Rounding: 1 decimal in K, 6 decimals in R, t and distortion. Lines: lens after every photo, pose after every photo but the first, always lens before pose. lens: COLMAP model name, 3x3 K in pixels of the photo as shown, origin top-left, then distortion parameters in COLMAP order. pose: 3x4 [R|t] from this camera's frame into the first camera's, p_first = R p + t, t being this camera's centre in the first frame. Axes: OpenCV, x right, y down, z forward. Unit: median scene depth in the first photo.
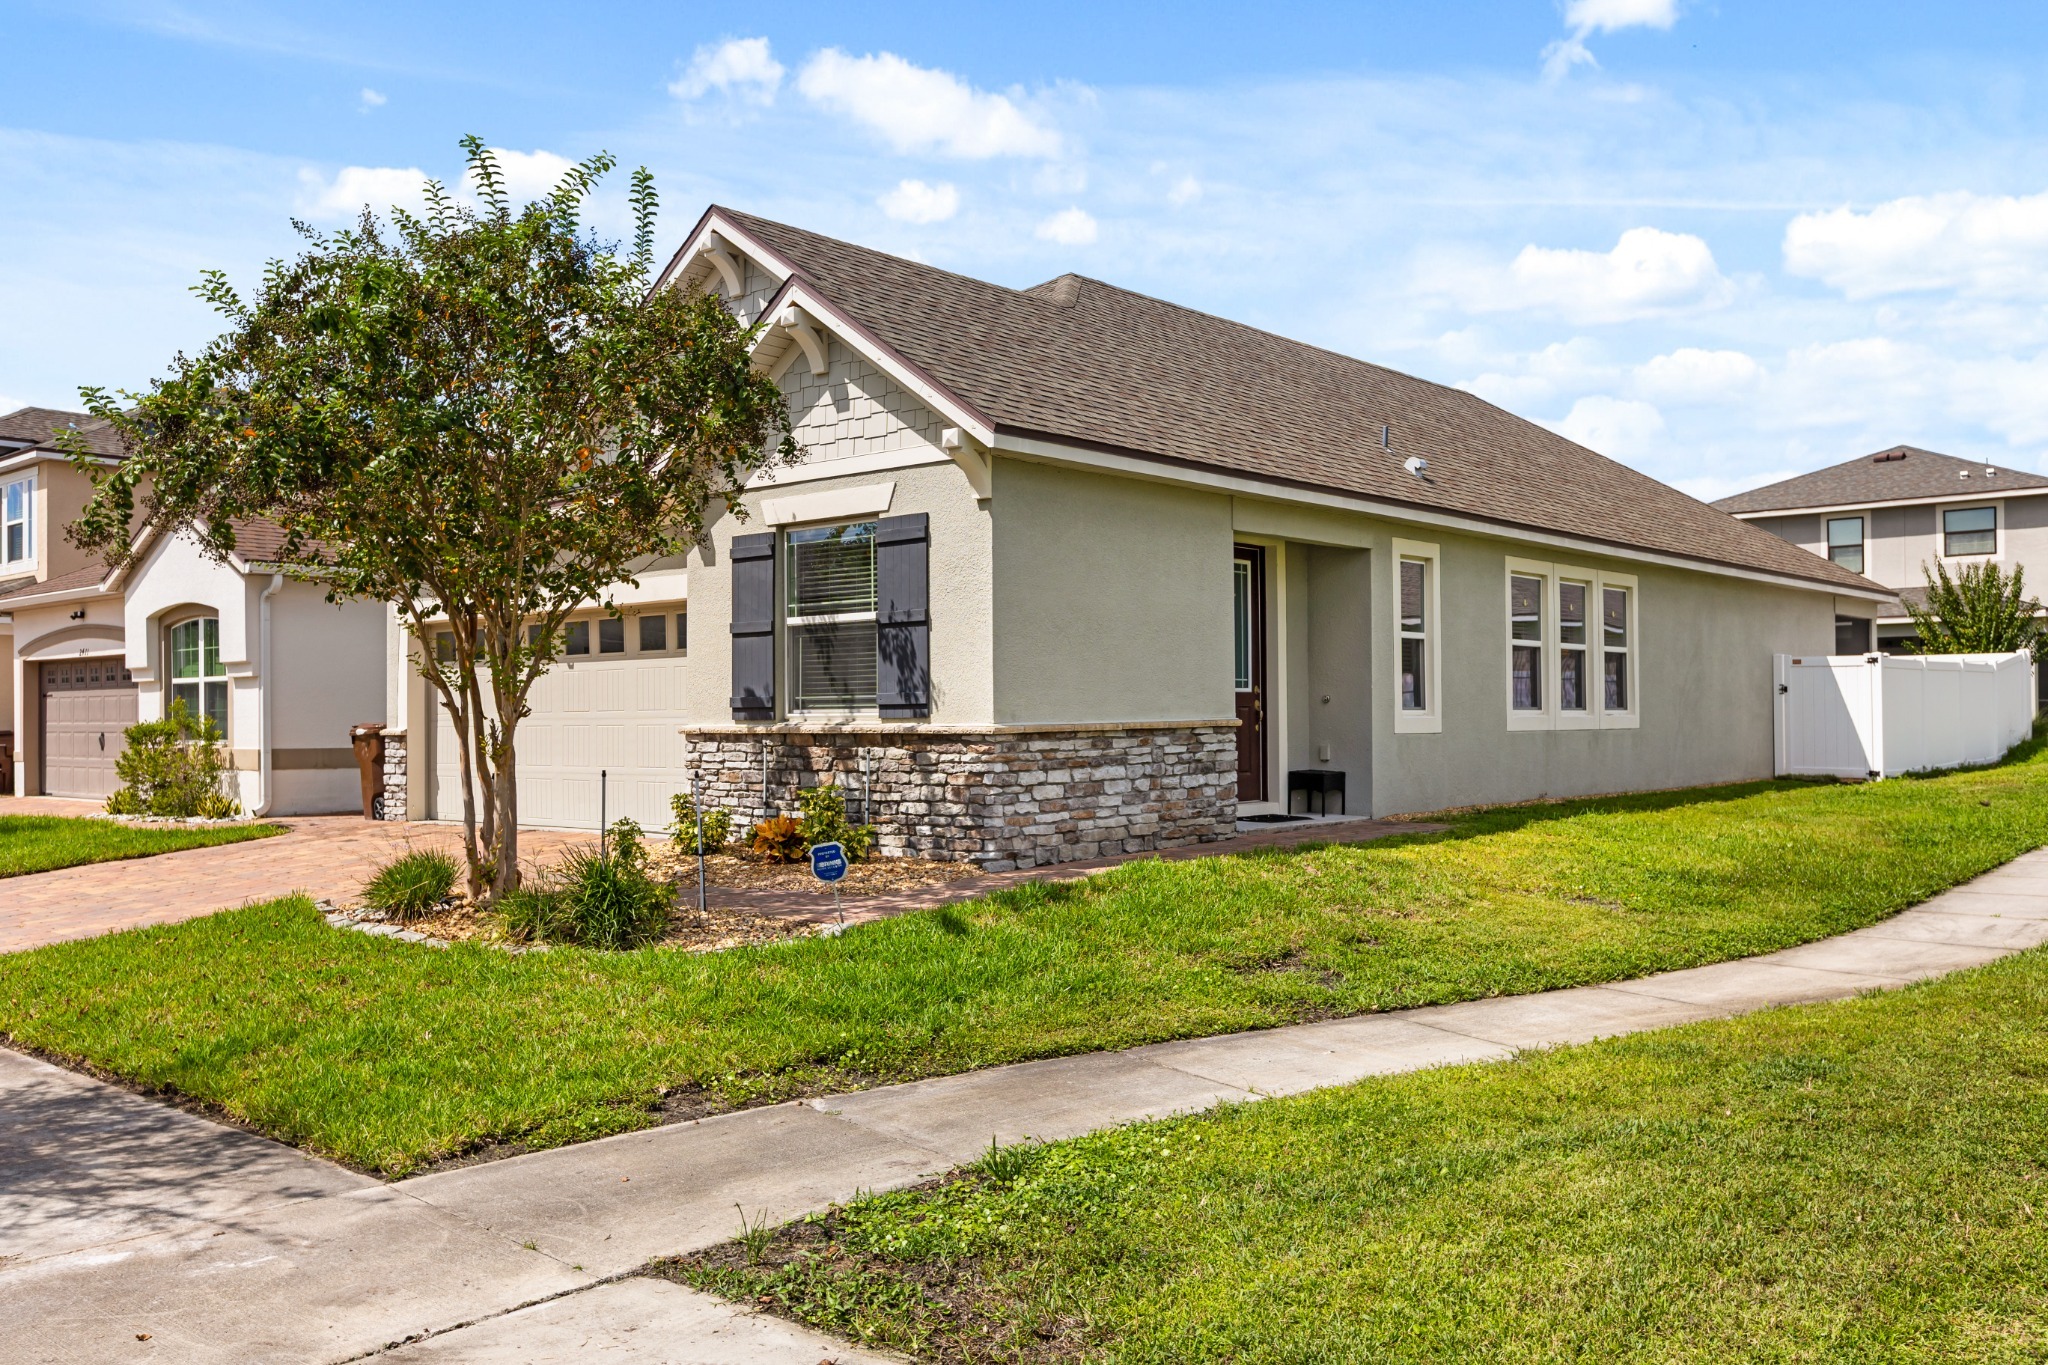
lens RADIAL K [[1639.6, 0, 1021.6], [0, 1639.6, 684.7], [0, 0, 1]] dist [-0.003984, 0.000564]
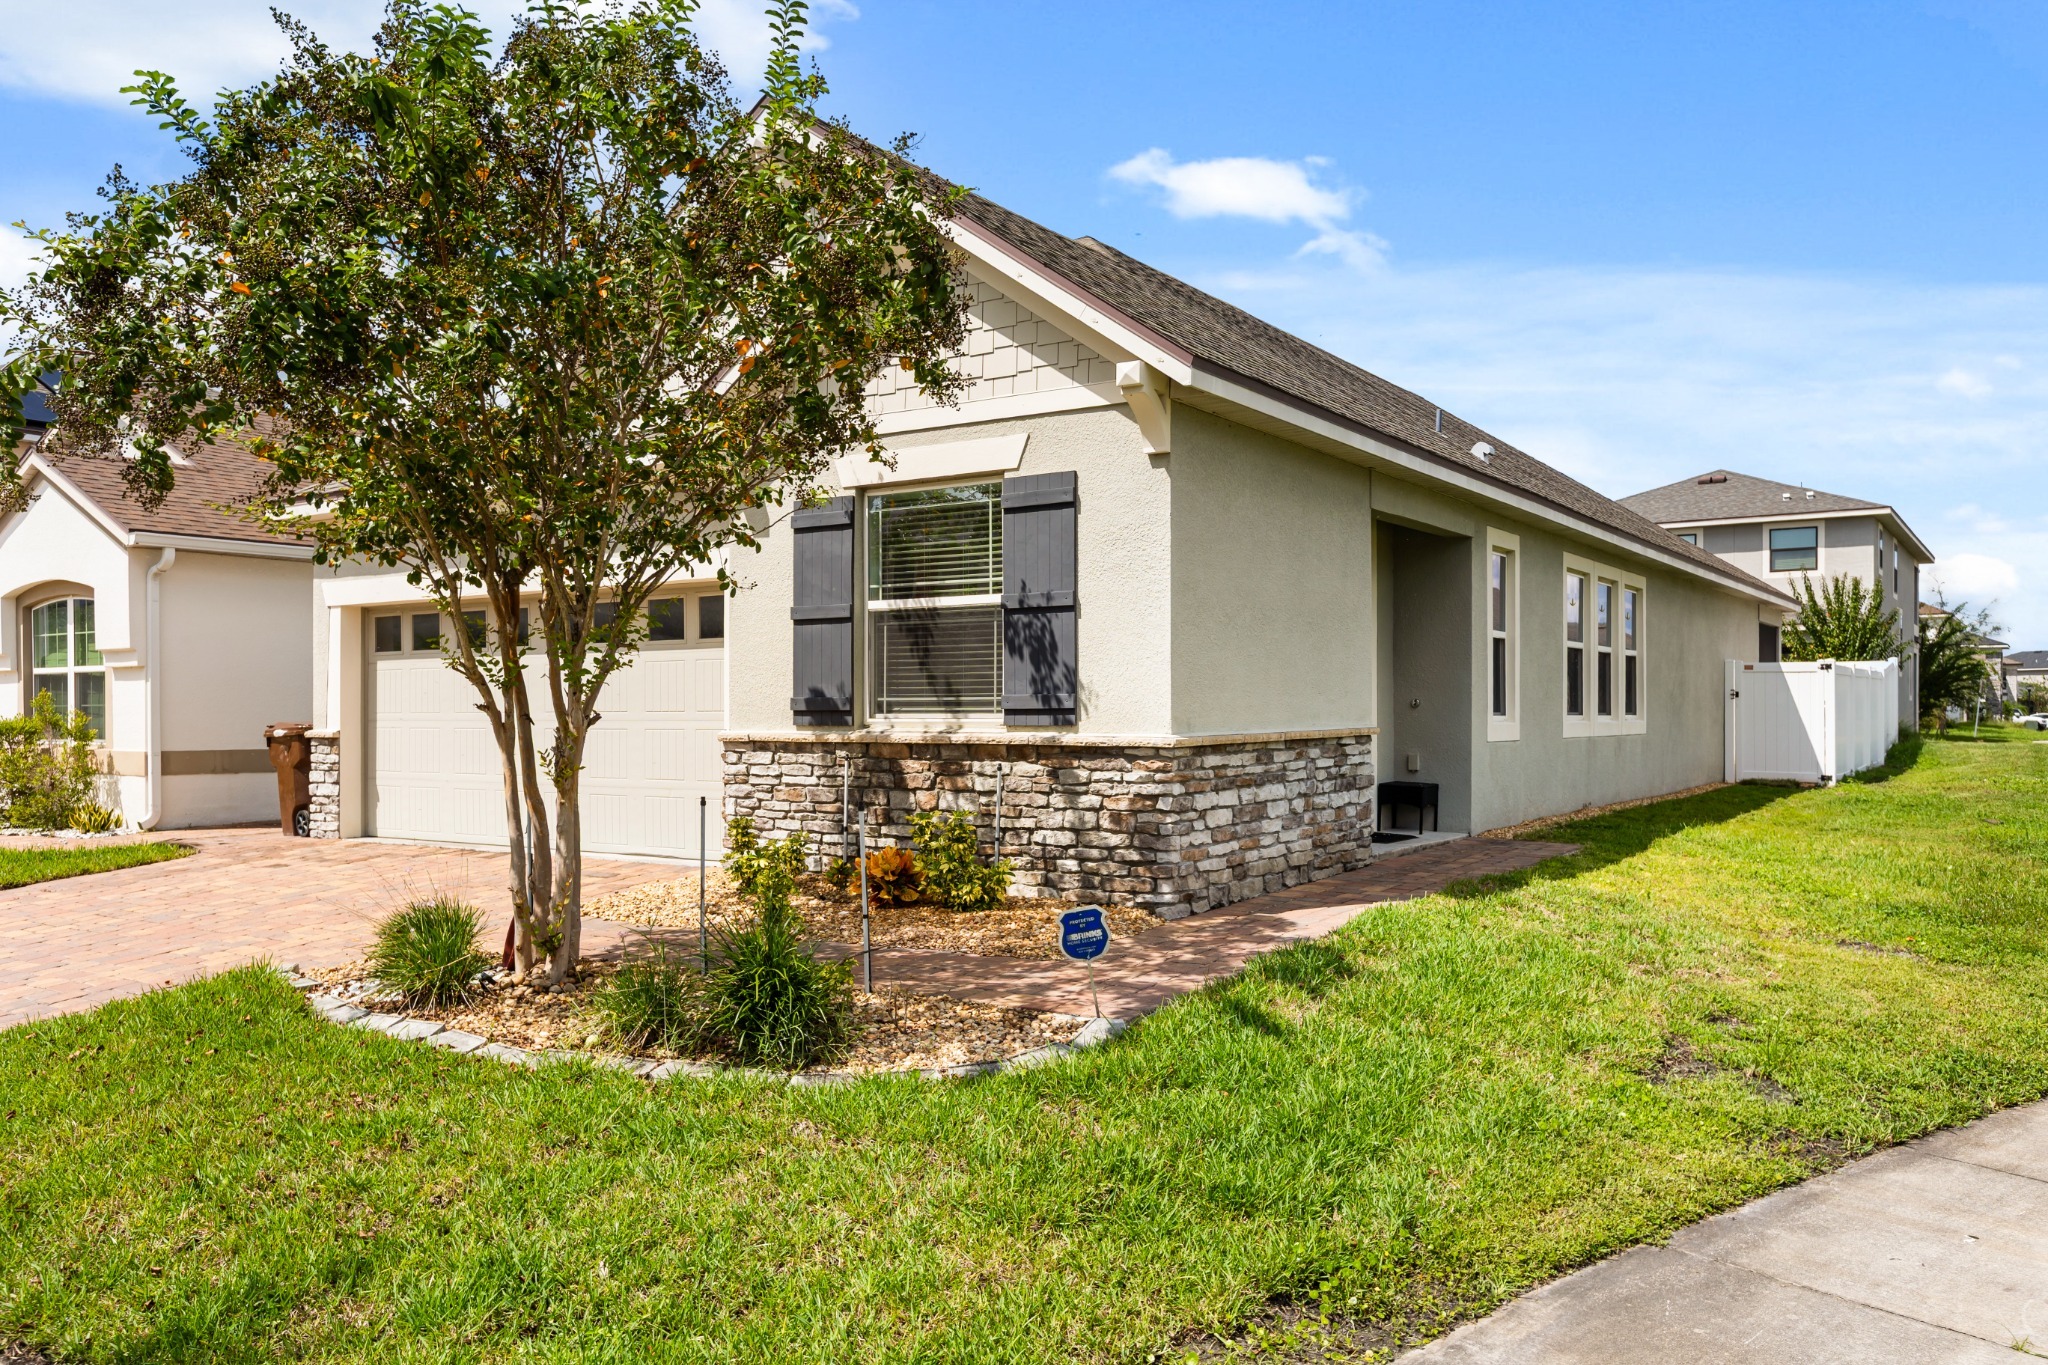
lens RADIAL K [[1494.3, 0, 1023.1], [0, 1494.3, 708.7], [0, 0, 1]] dist [0.002099, -0.002392]
pose [[0.992519, 0.006666, 0.121905, -0.164840], [-0.008822, 0.999814, 0.017151, -0.000672], [-0.121768, -0.018099, 0.992394, 0.262577]]
